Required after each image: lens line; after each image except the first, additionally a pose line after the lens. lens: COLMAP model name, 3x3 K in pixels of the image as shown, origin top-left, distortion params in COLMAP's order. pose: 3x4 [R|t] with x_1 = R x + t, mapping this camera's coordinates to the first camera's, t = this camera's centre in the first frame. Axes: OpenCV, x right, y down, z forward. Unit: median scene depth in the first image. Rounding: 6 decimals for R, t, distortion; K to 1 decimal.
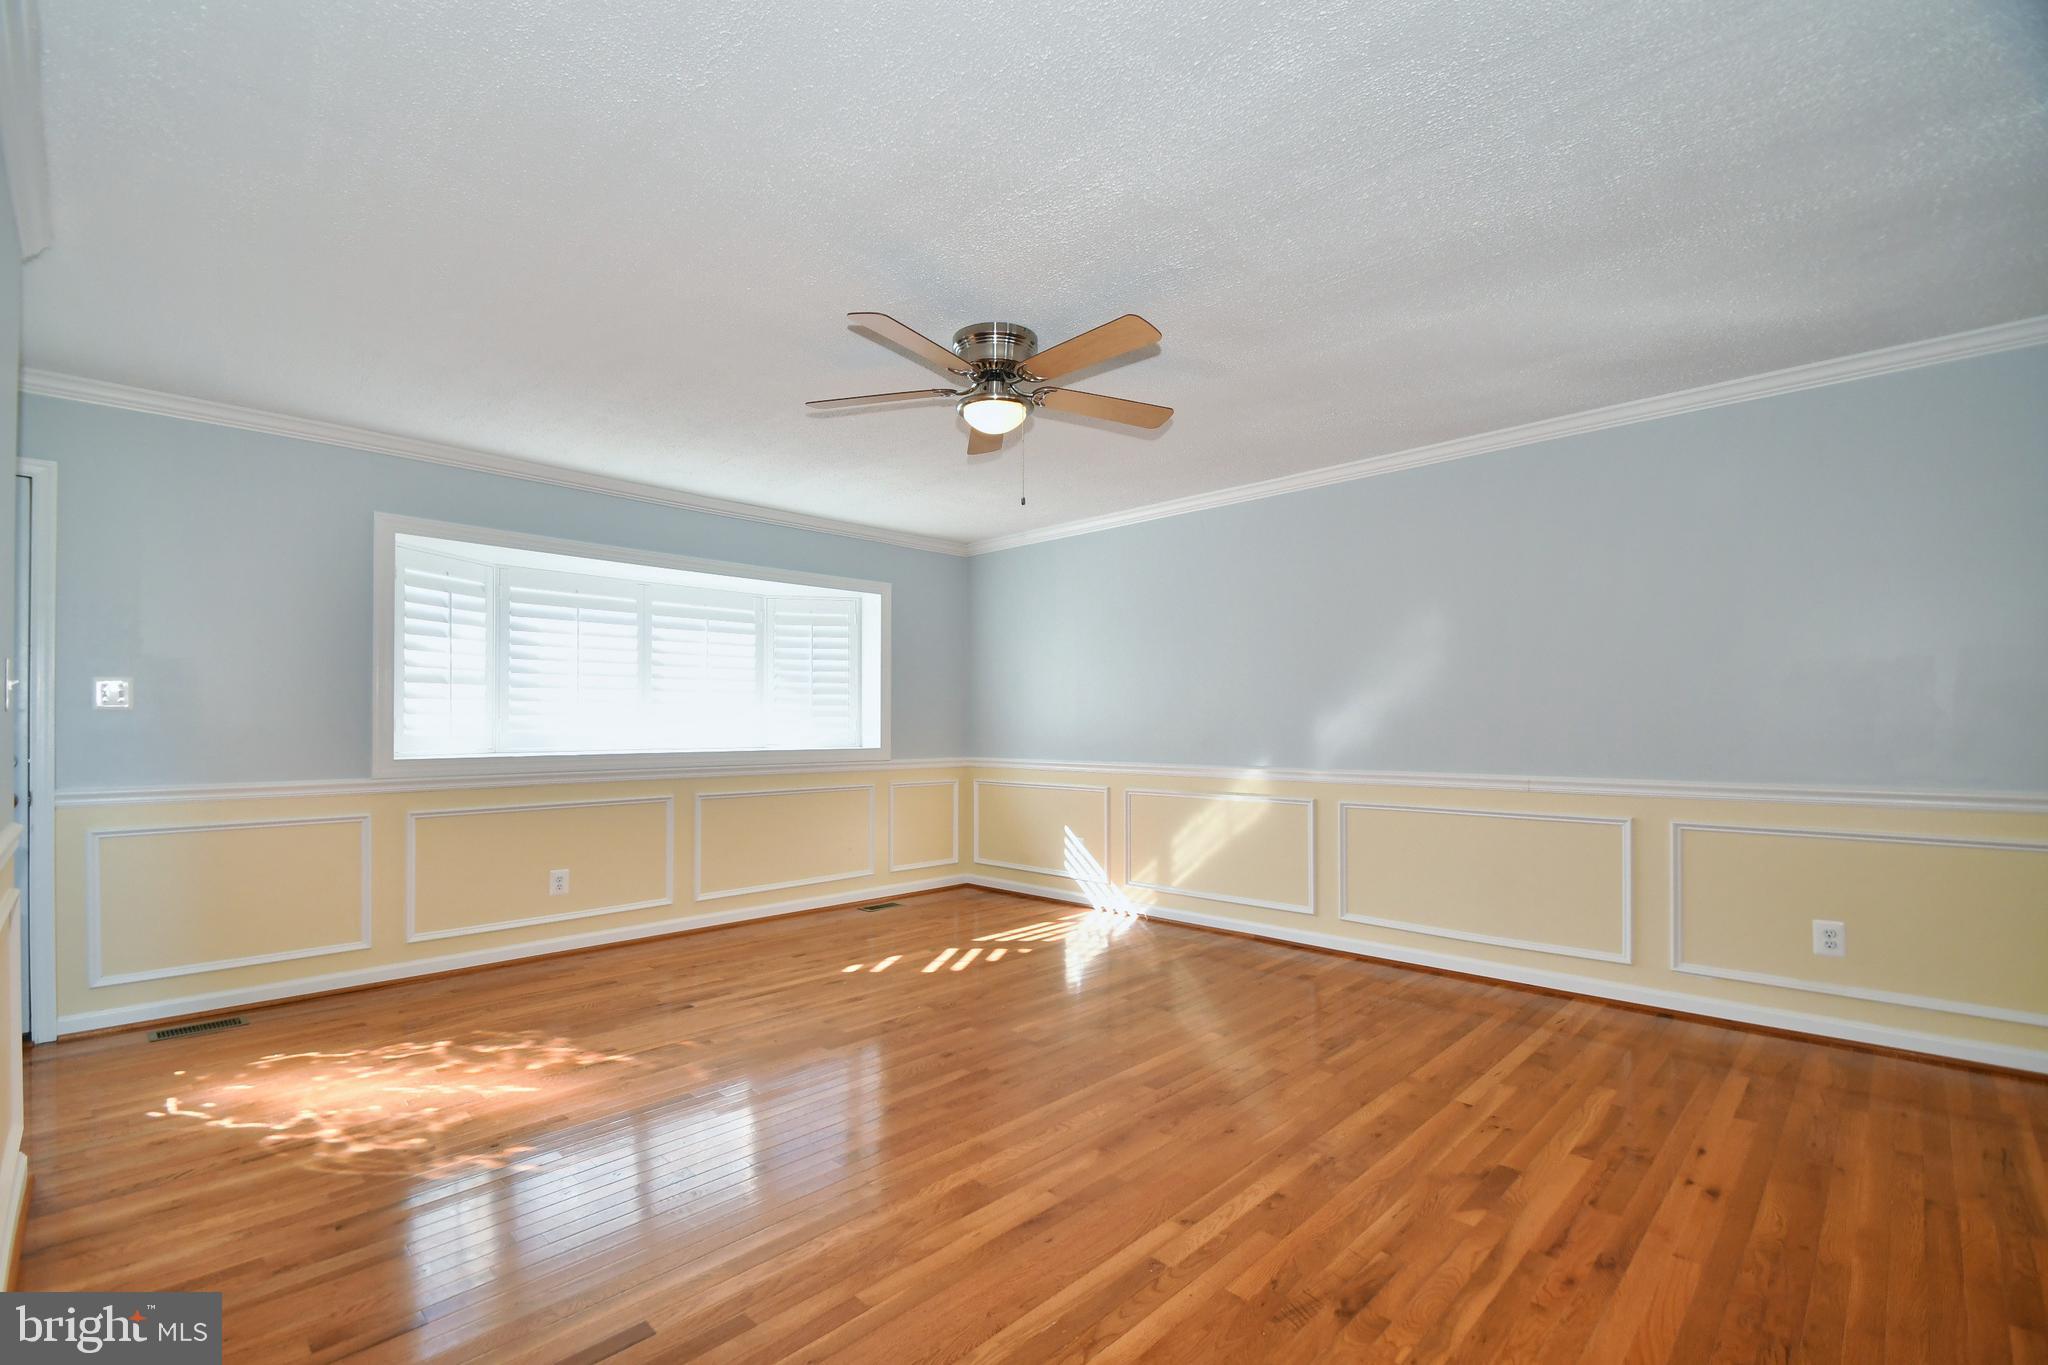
lens RADIAL K [[898.2, 0, 993.7], [0, 898.2, 720.7], [0, 0, 1]] dist [0.013520, 0.000010]
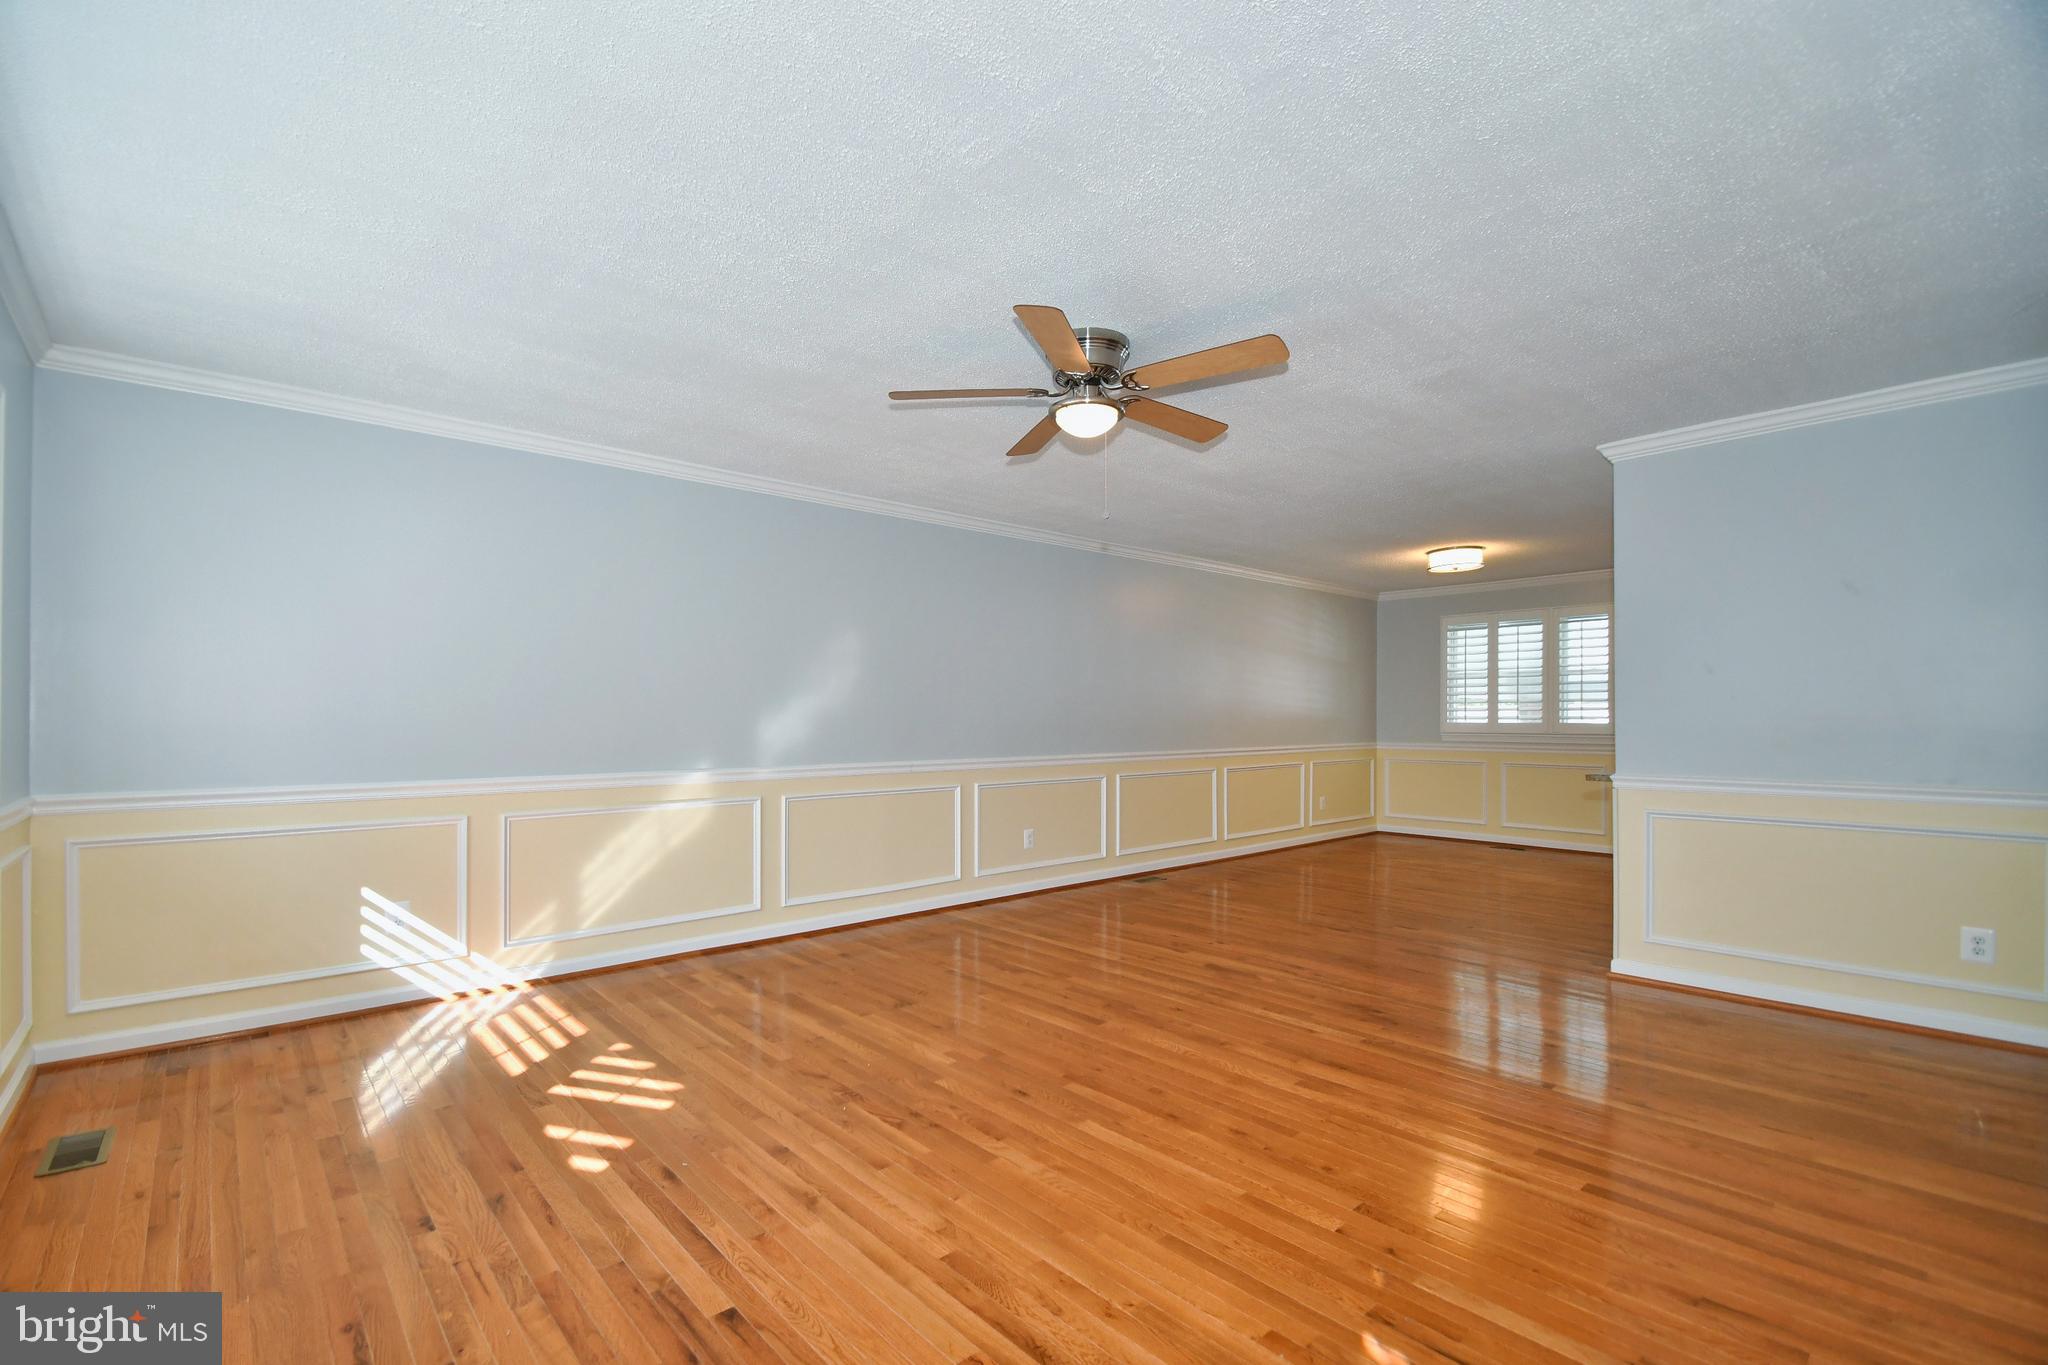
lens RADIAL K [[898.2, 0, 993.7], [0, 898.2, 720.7], [0, 0, 1]] dist [0.013520, 0.000010]
pose [[0.055420, 0.006110, 0.998444, -0.849652], [-0.004932, 0.999971, -0.005846, 0.005769], [-0.998451, -0.004600, 0.055448, 0.876427]]
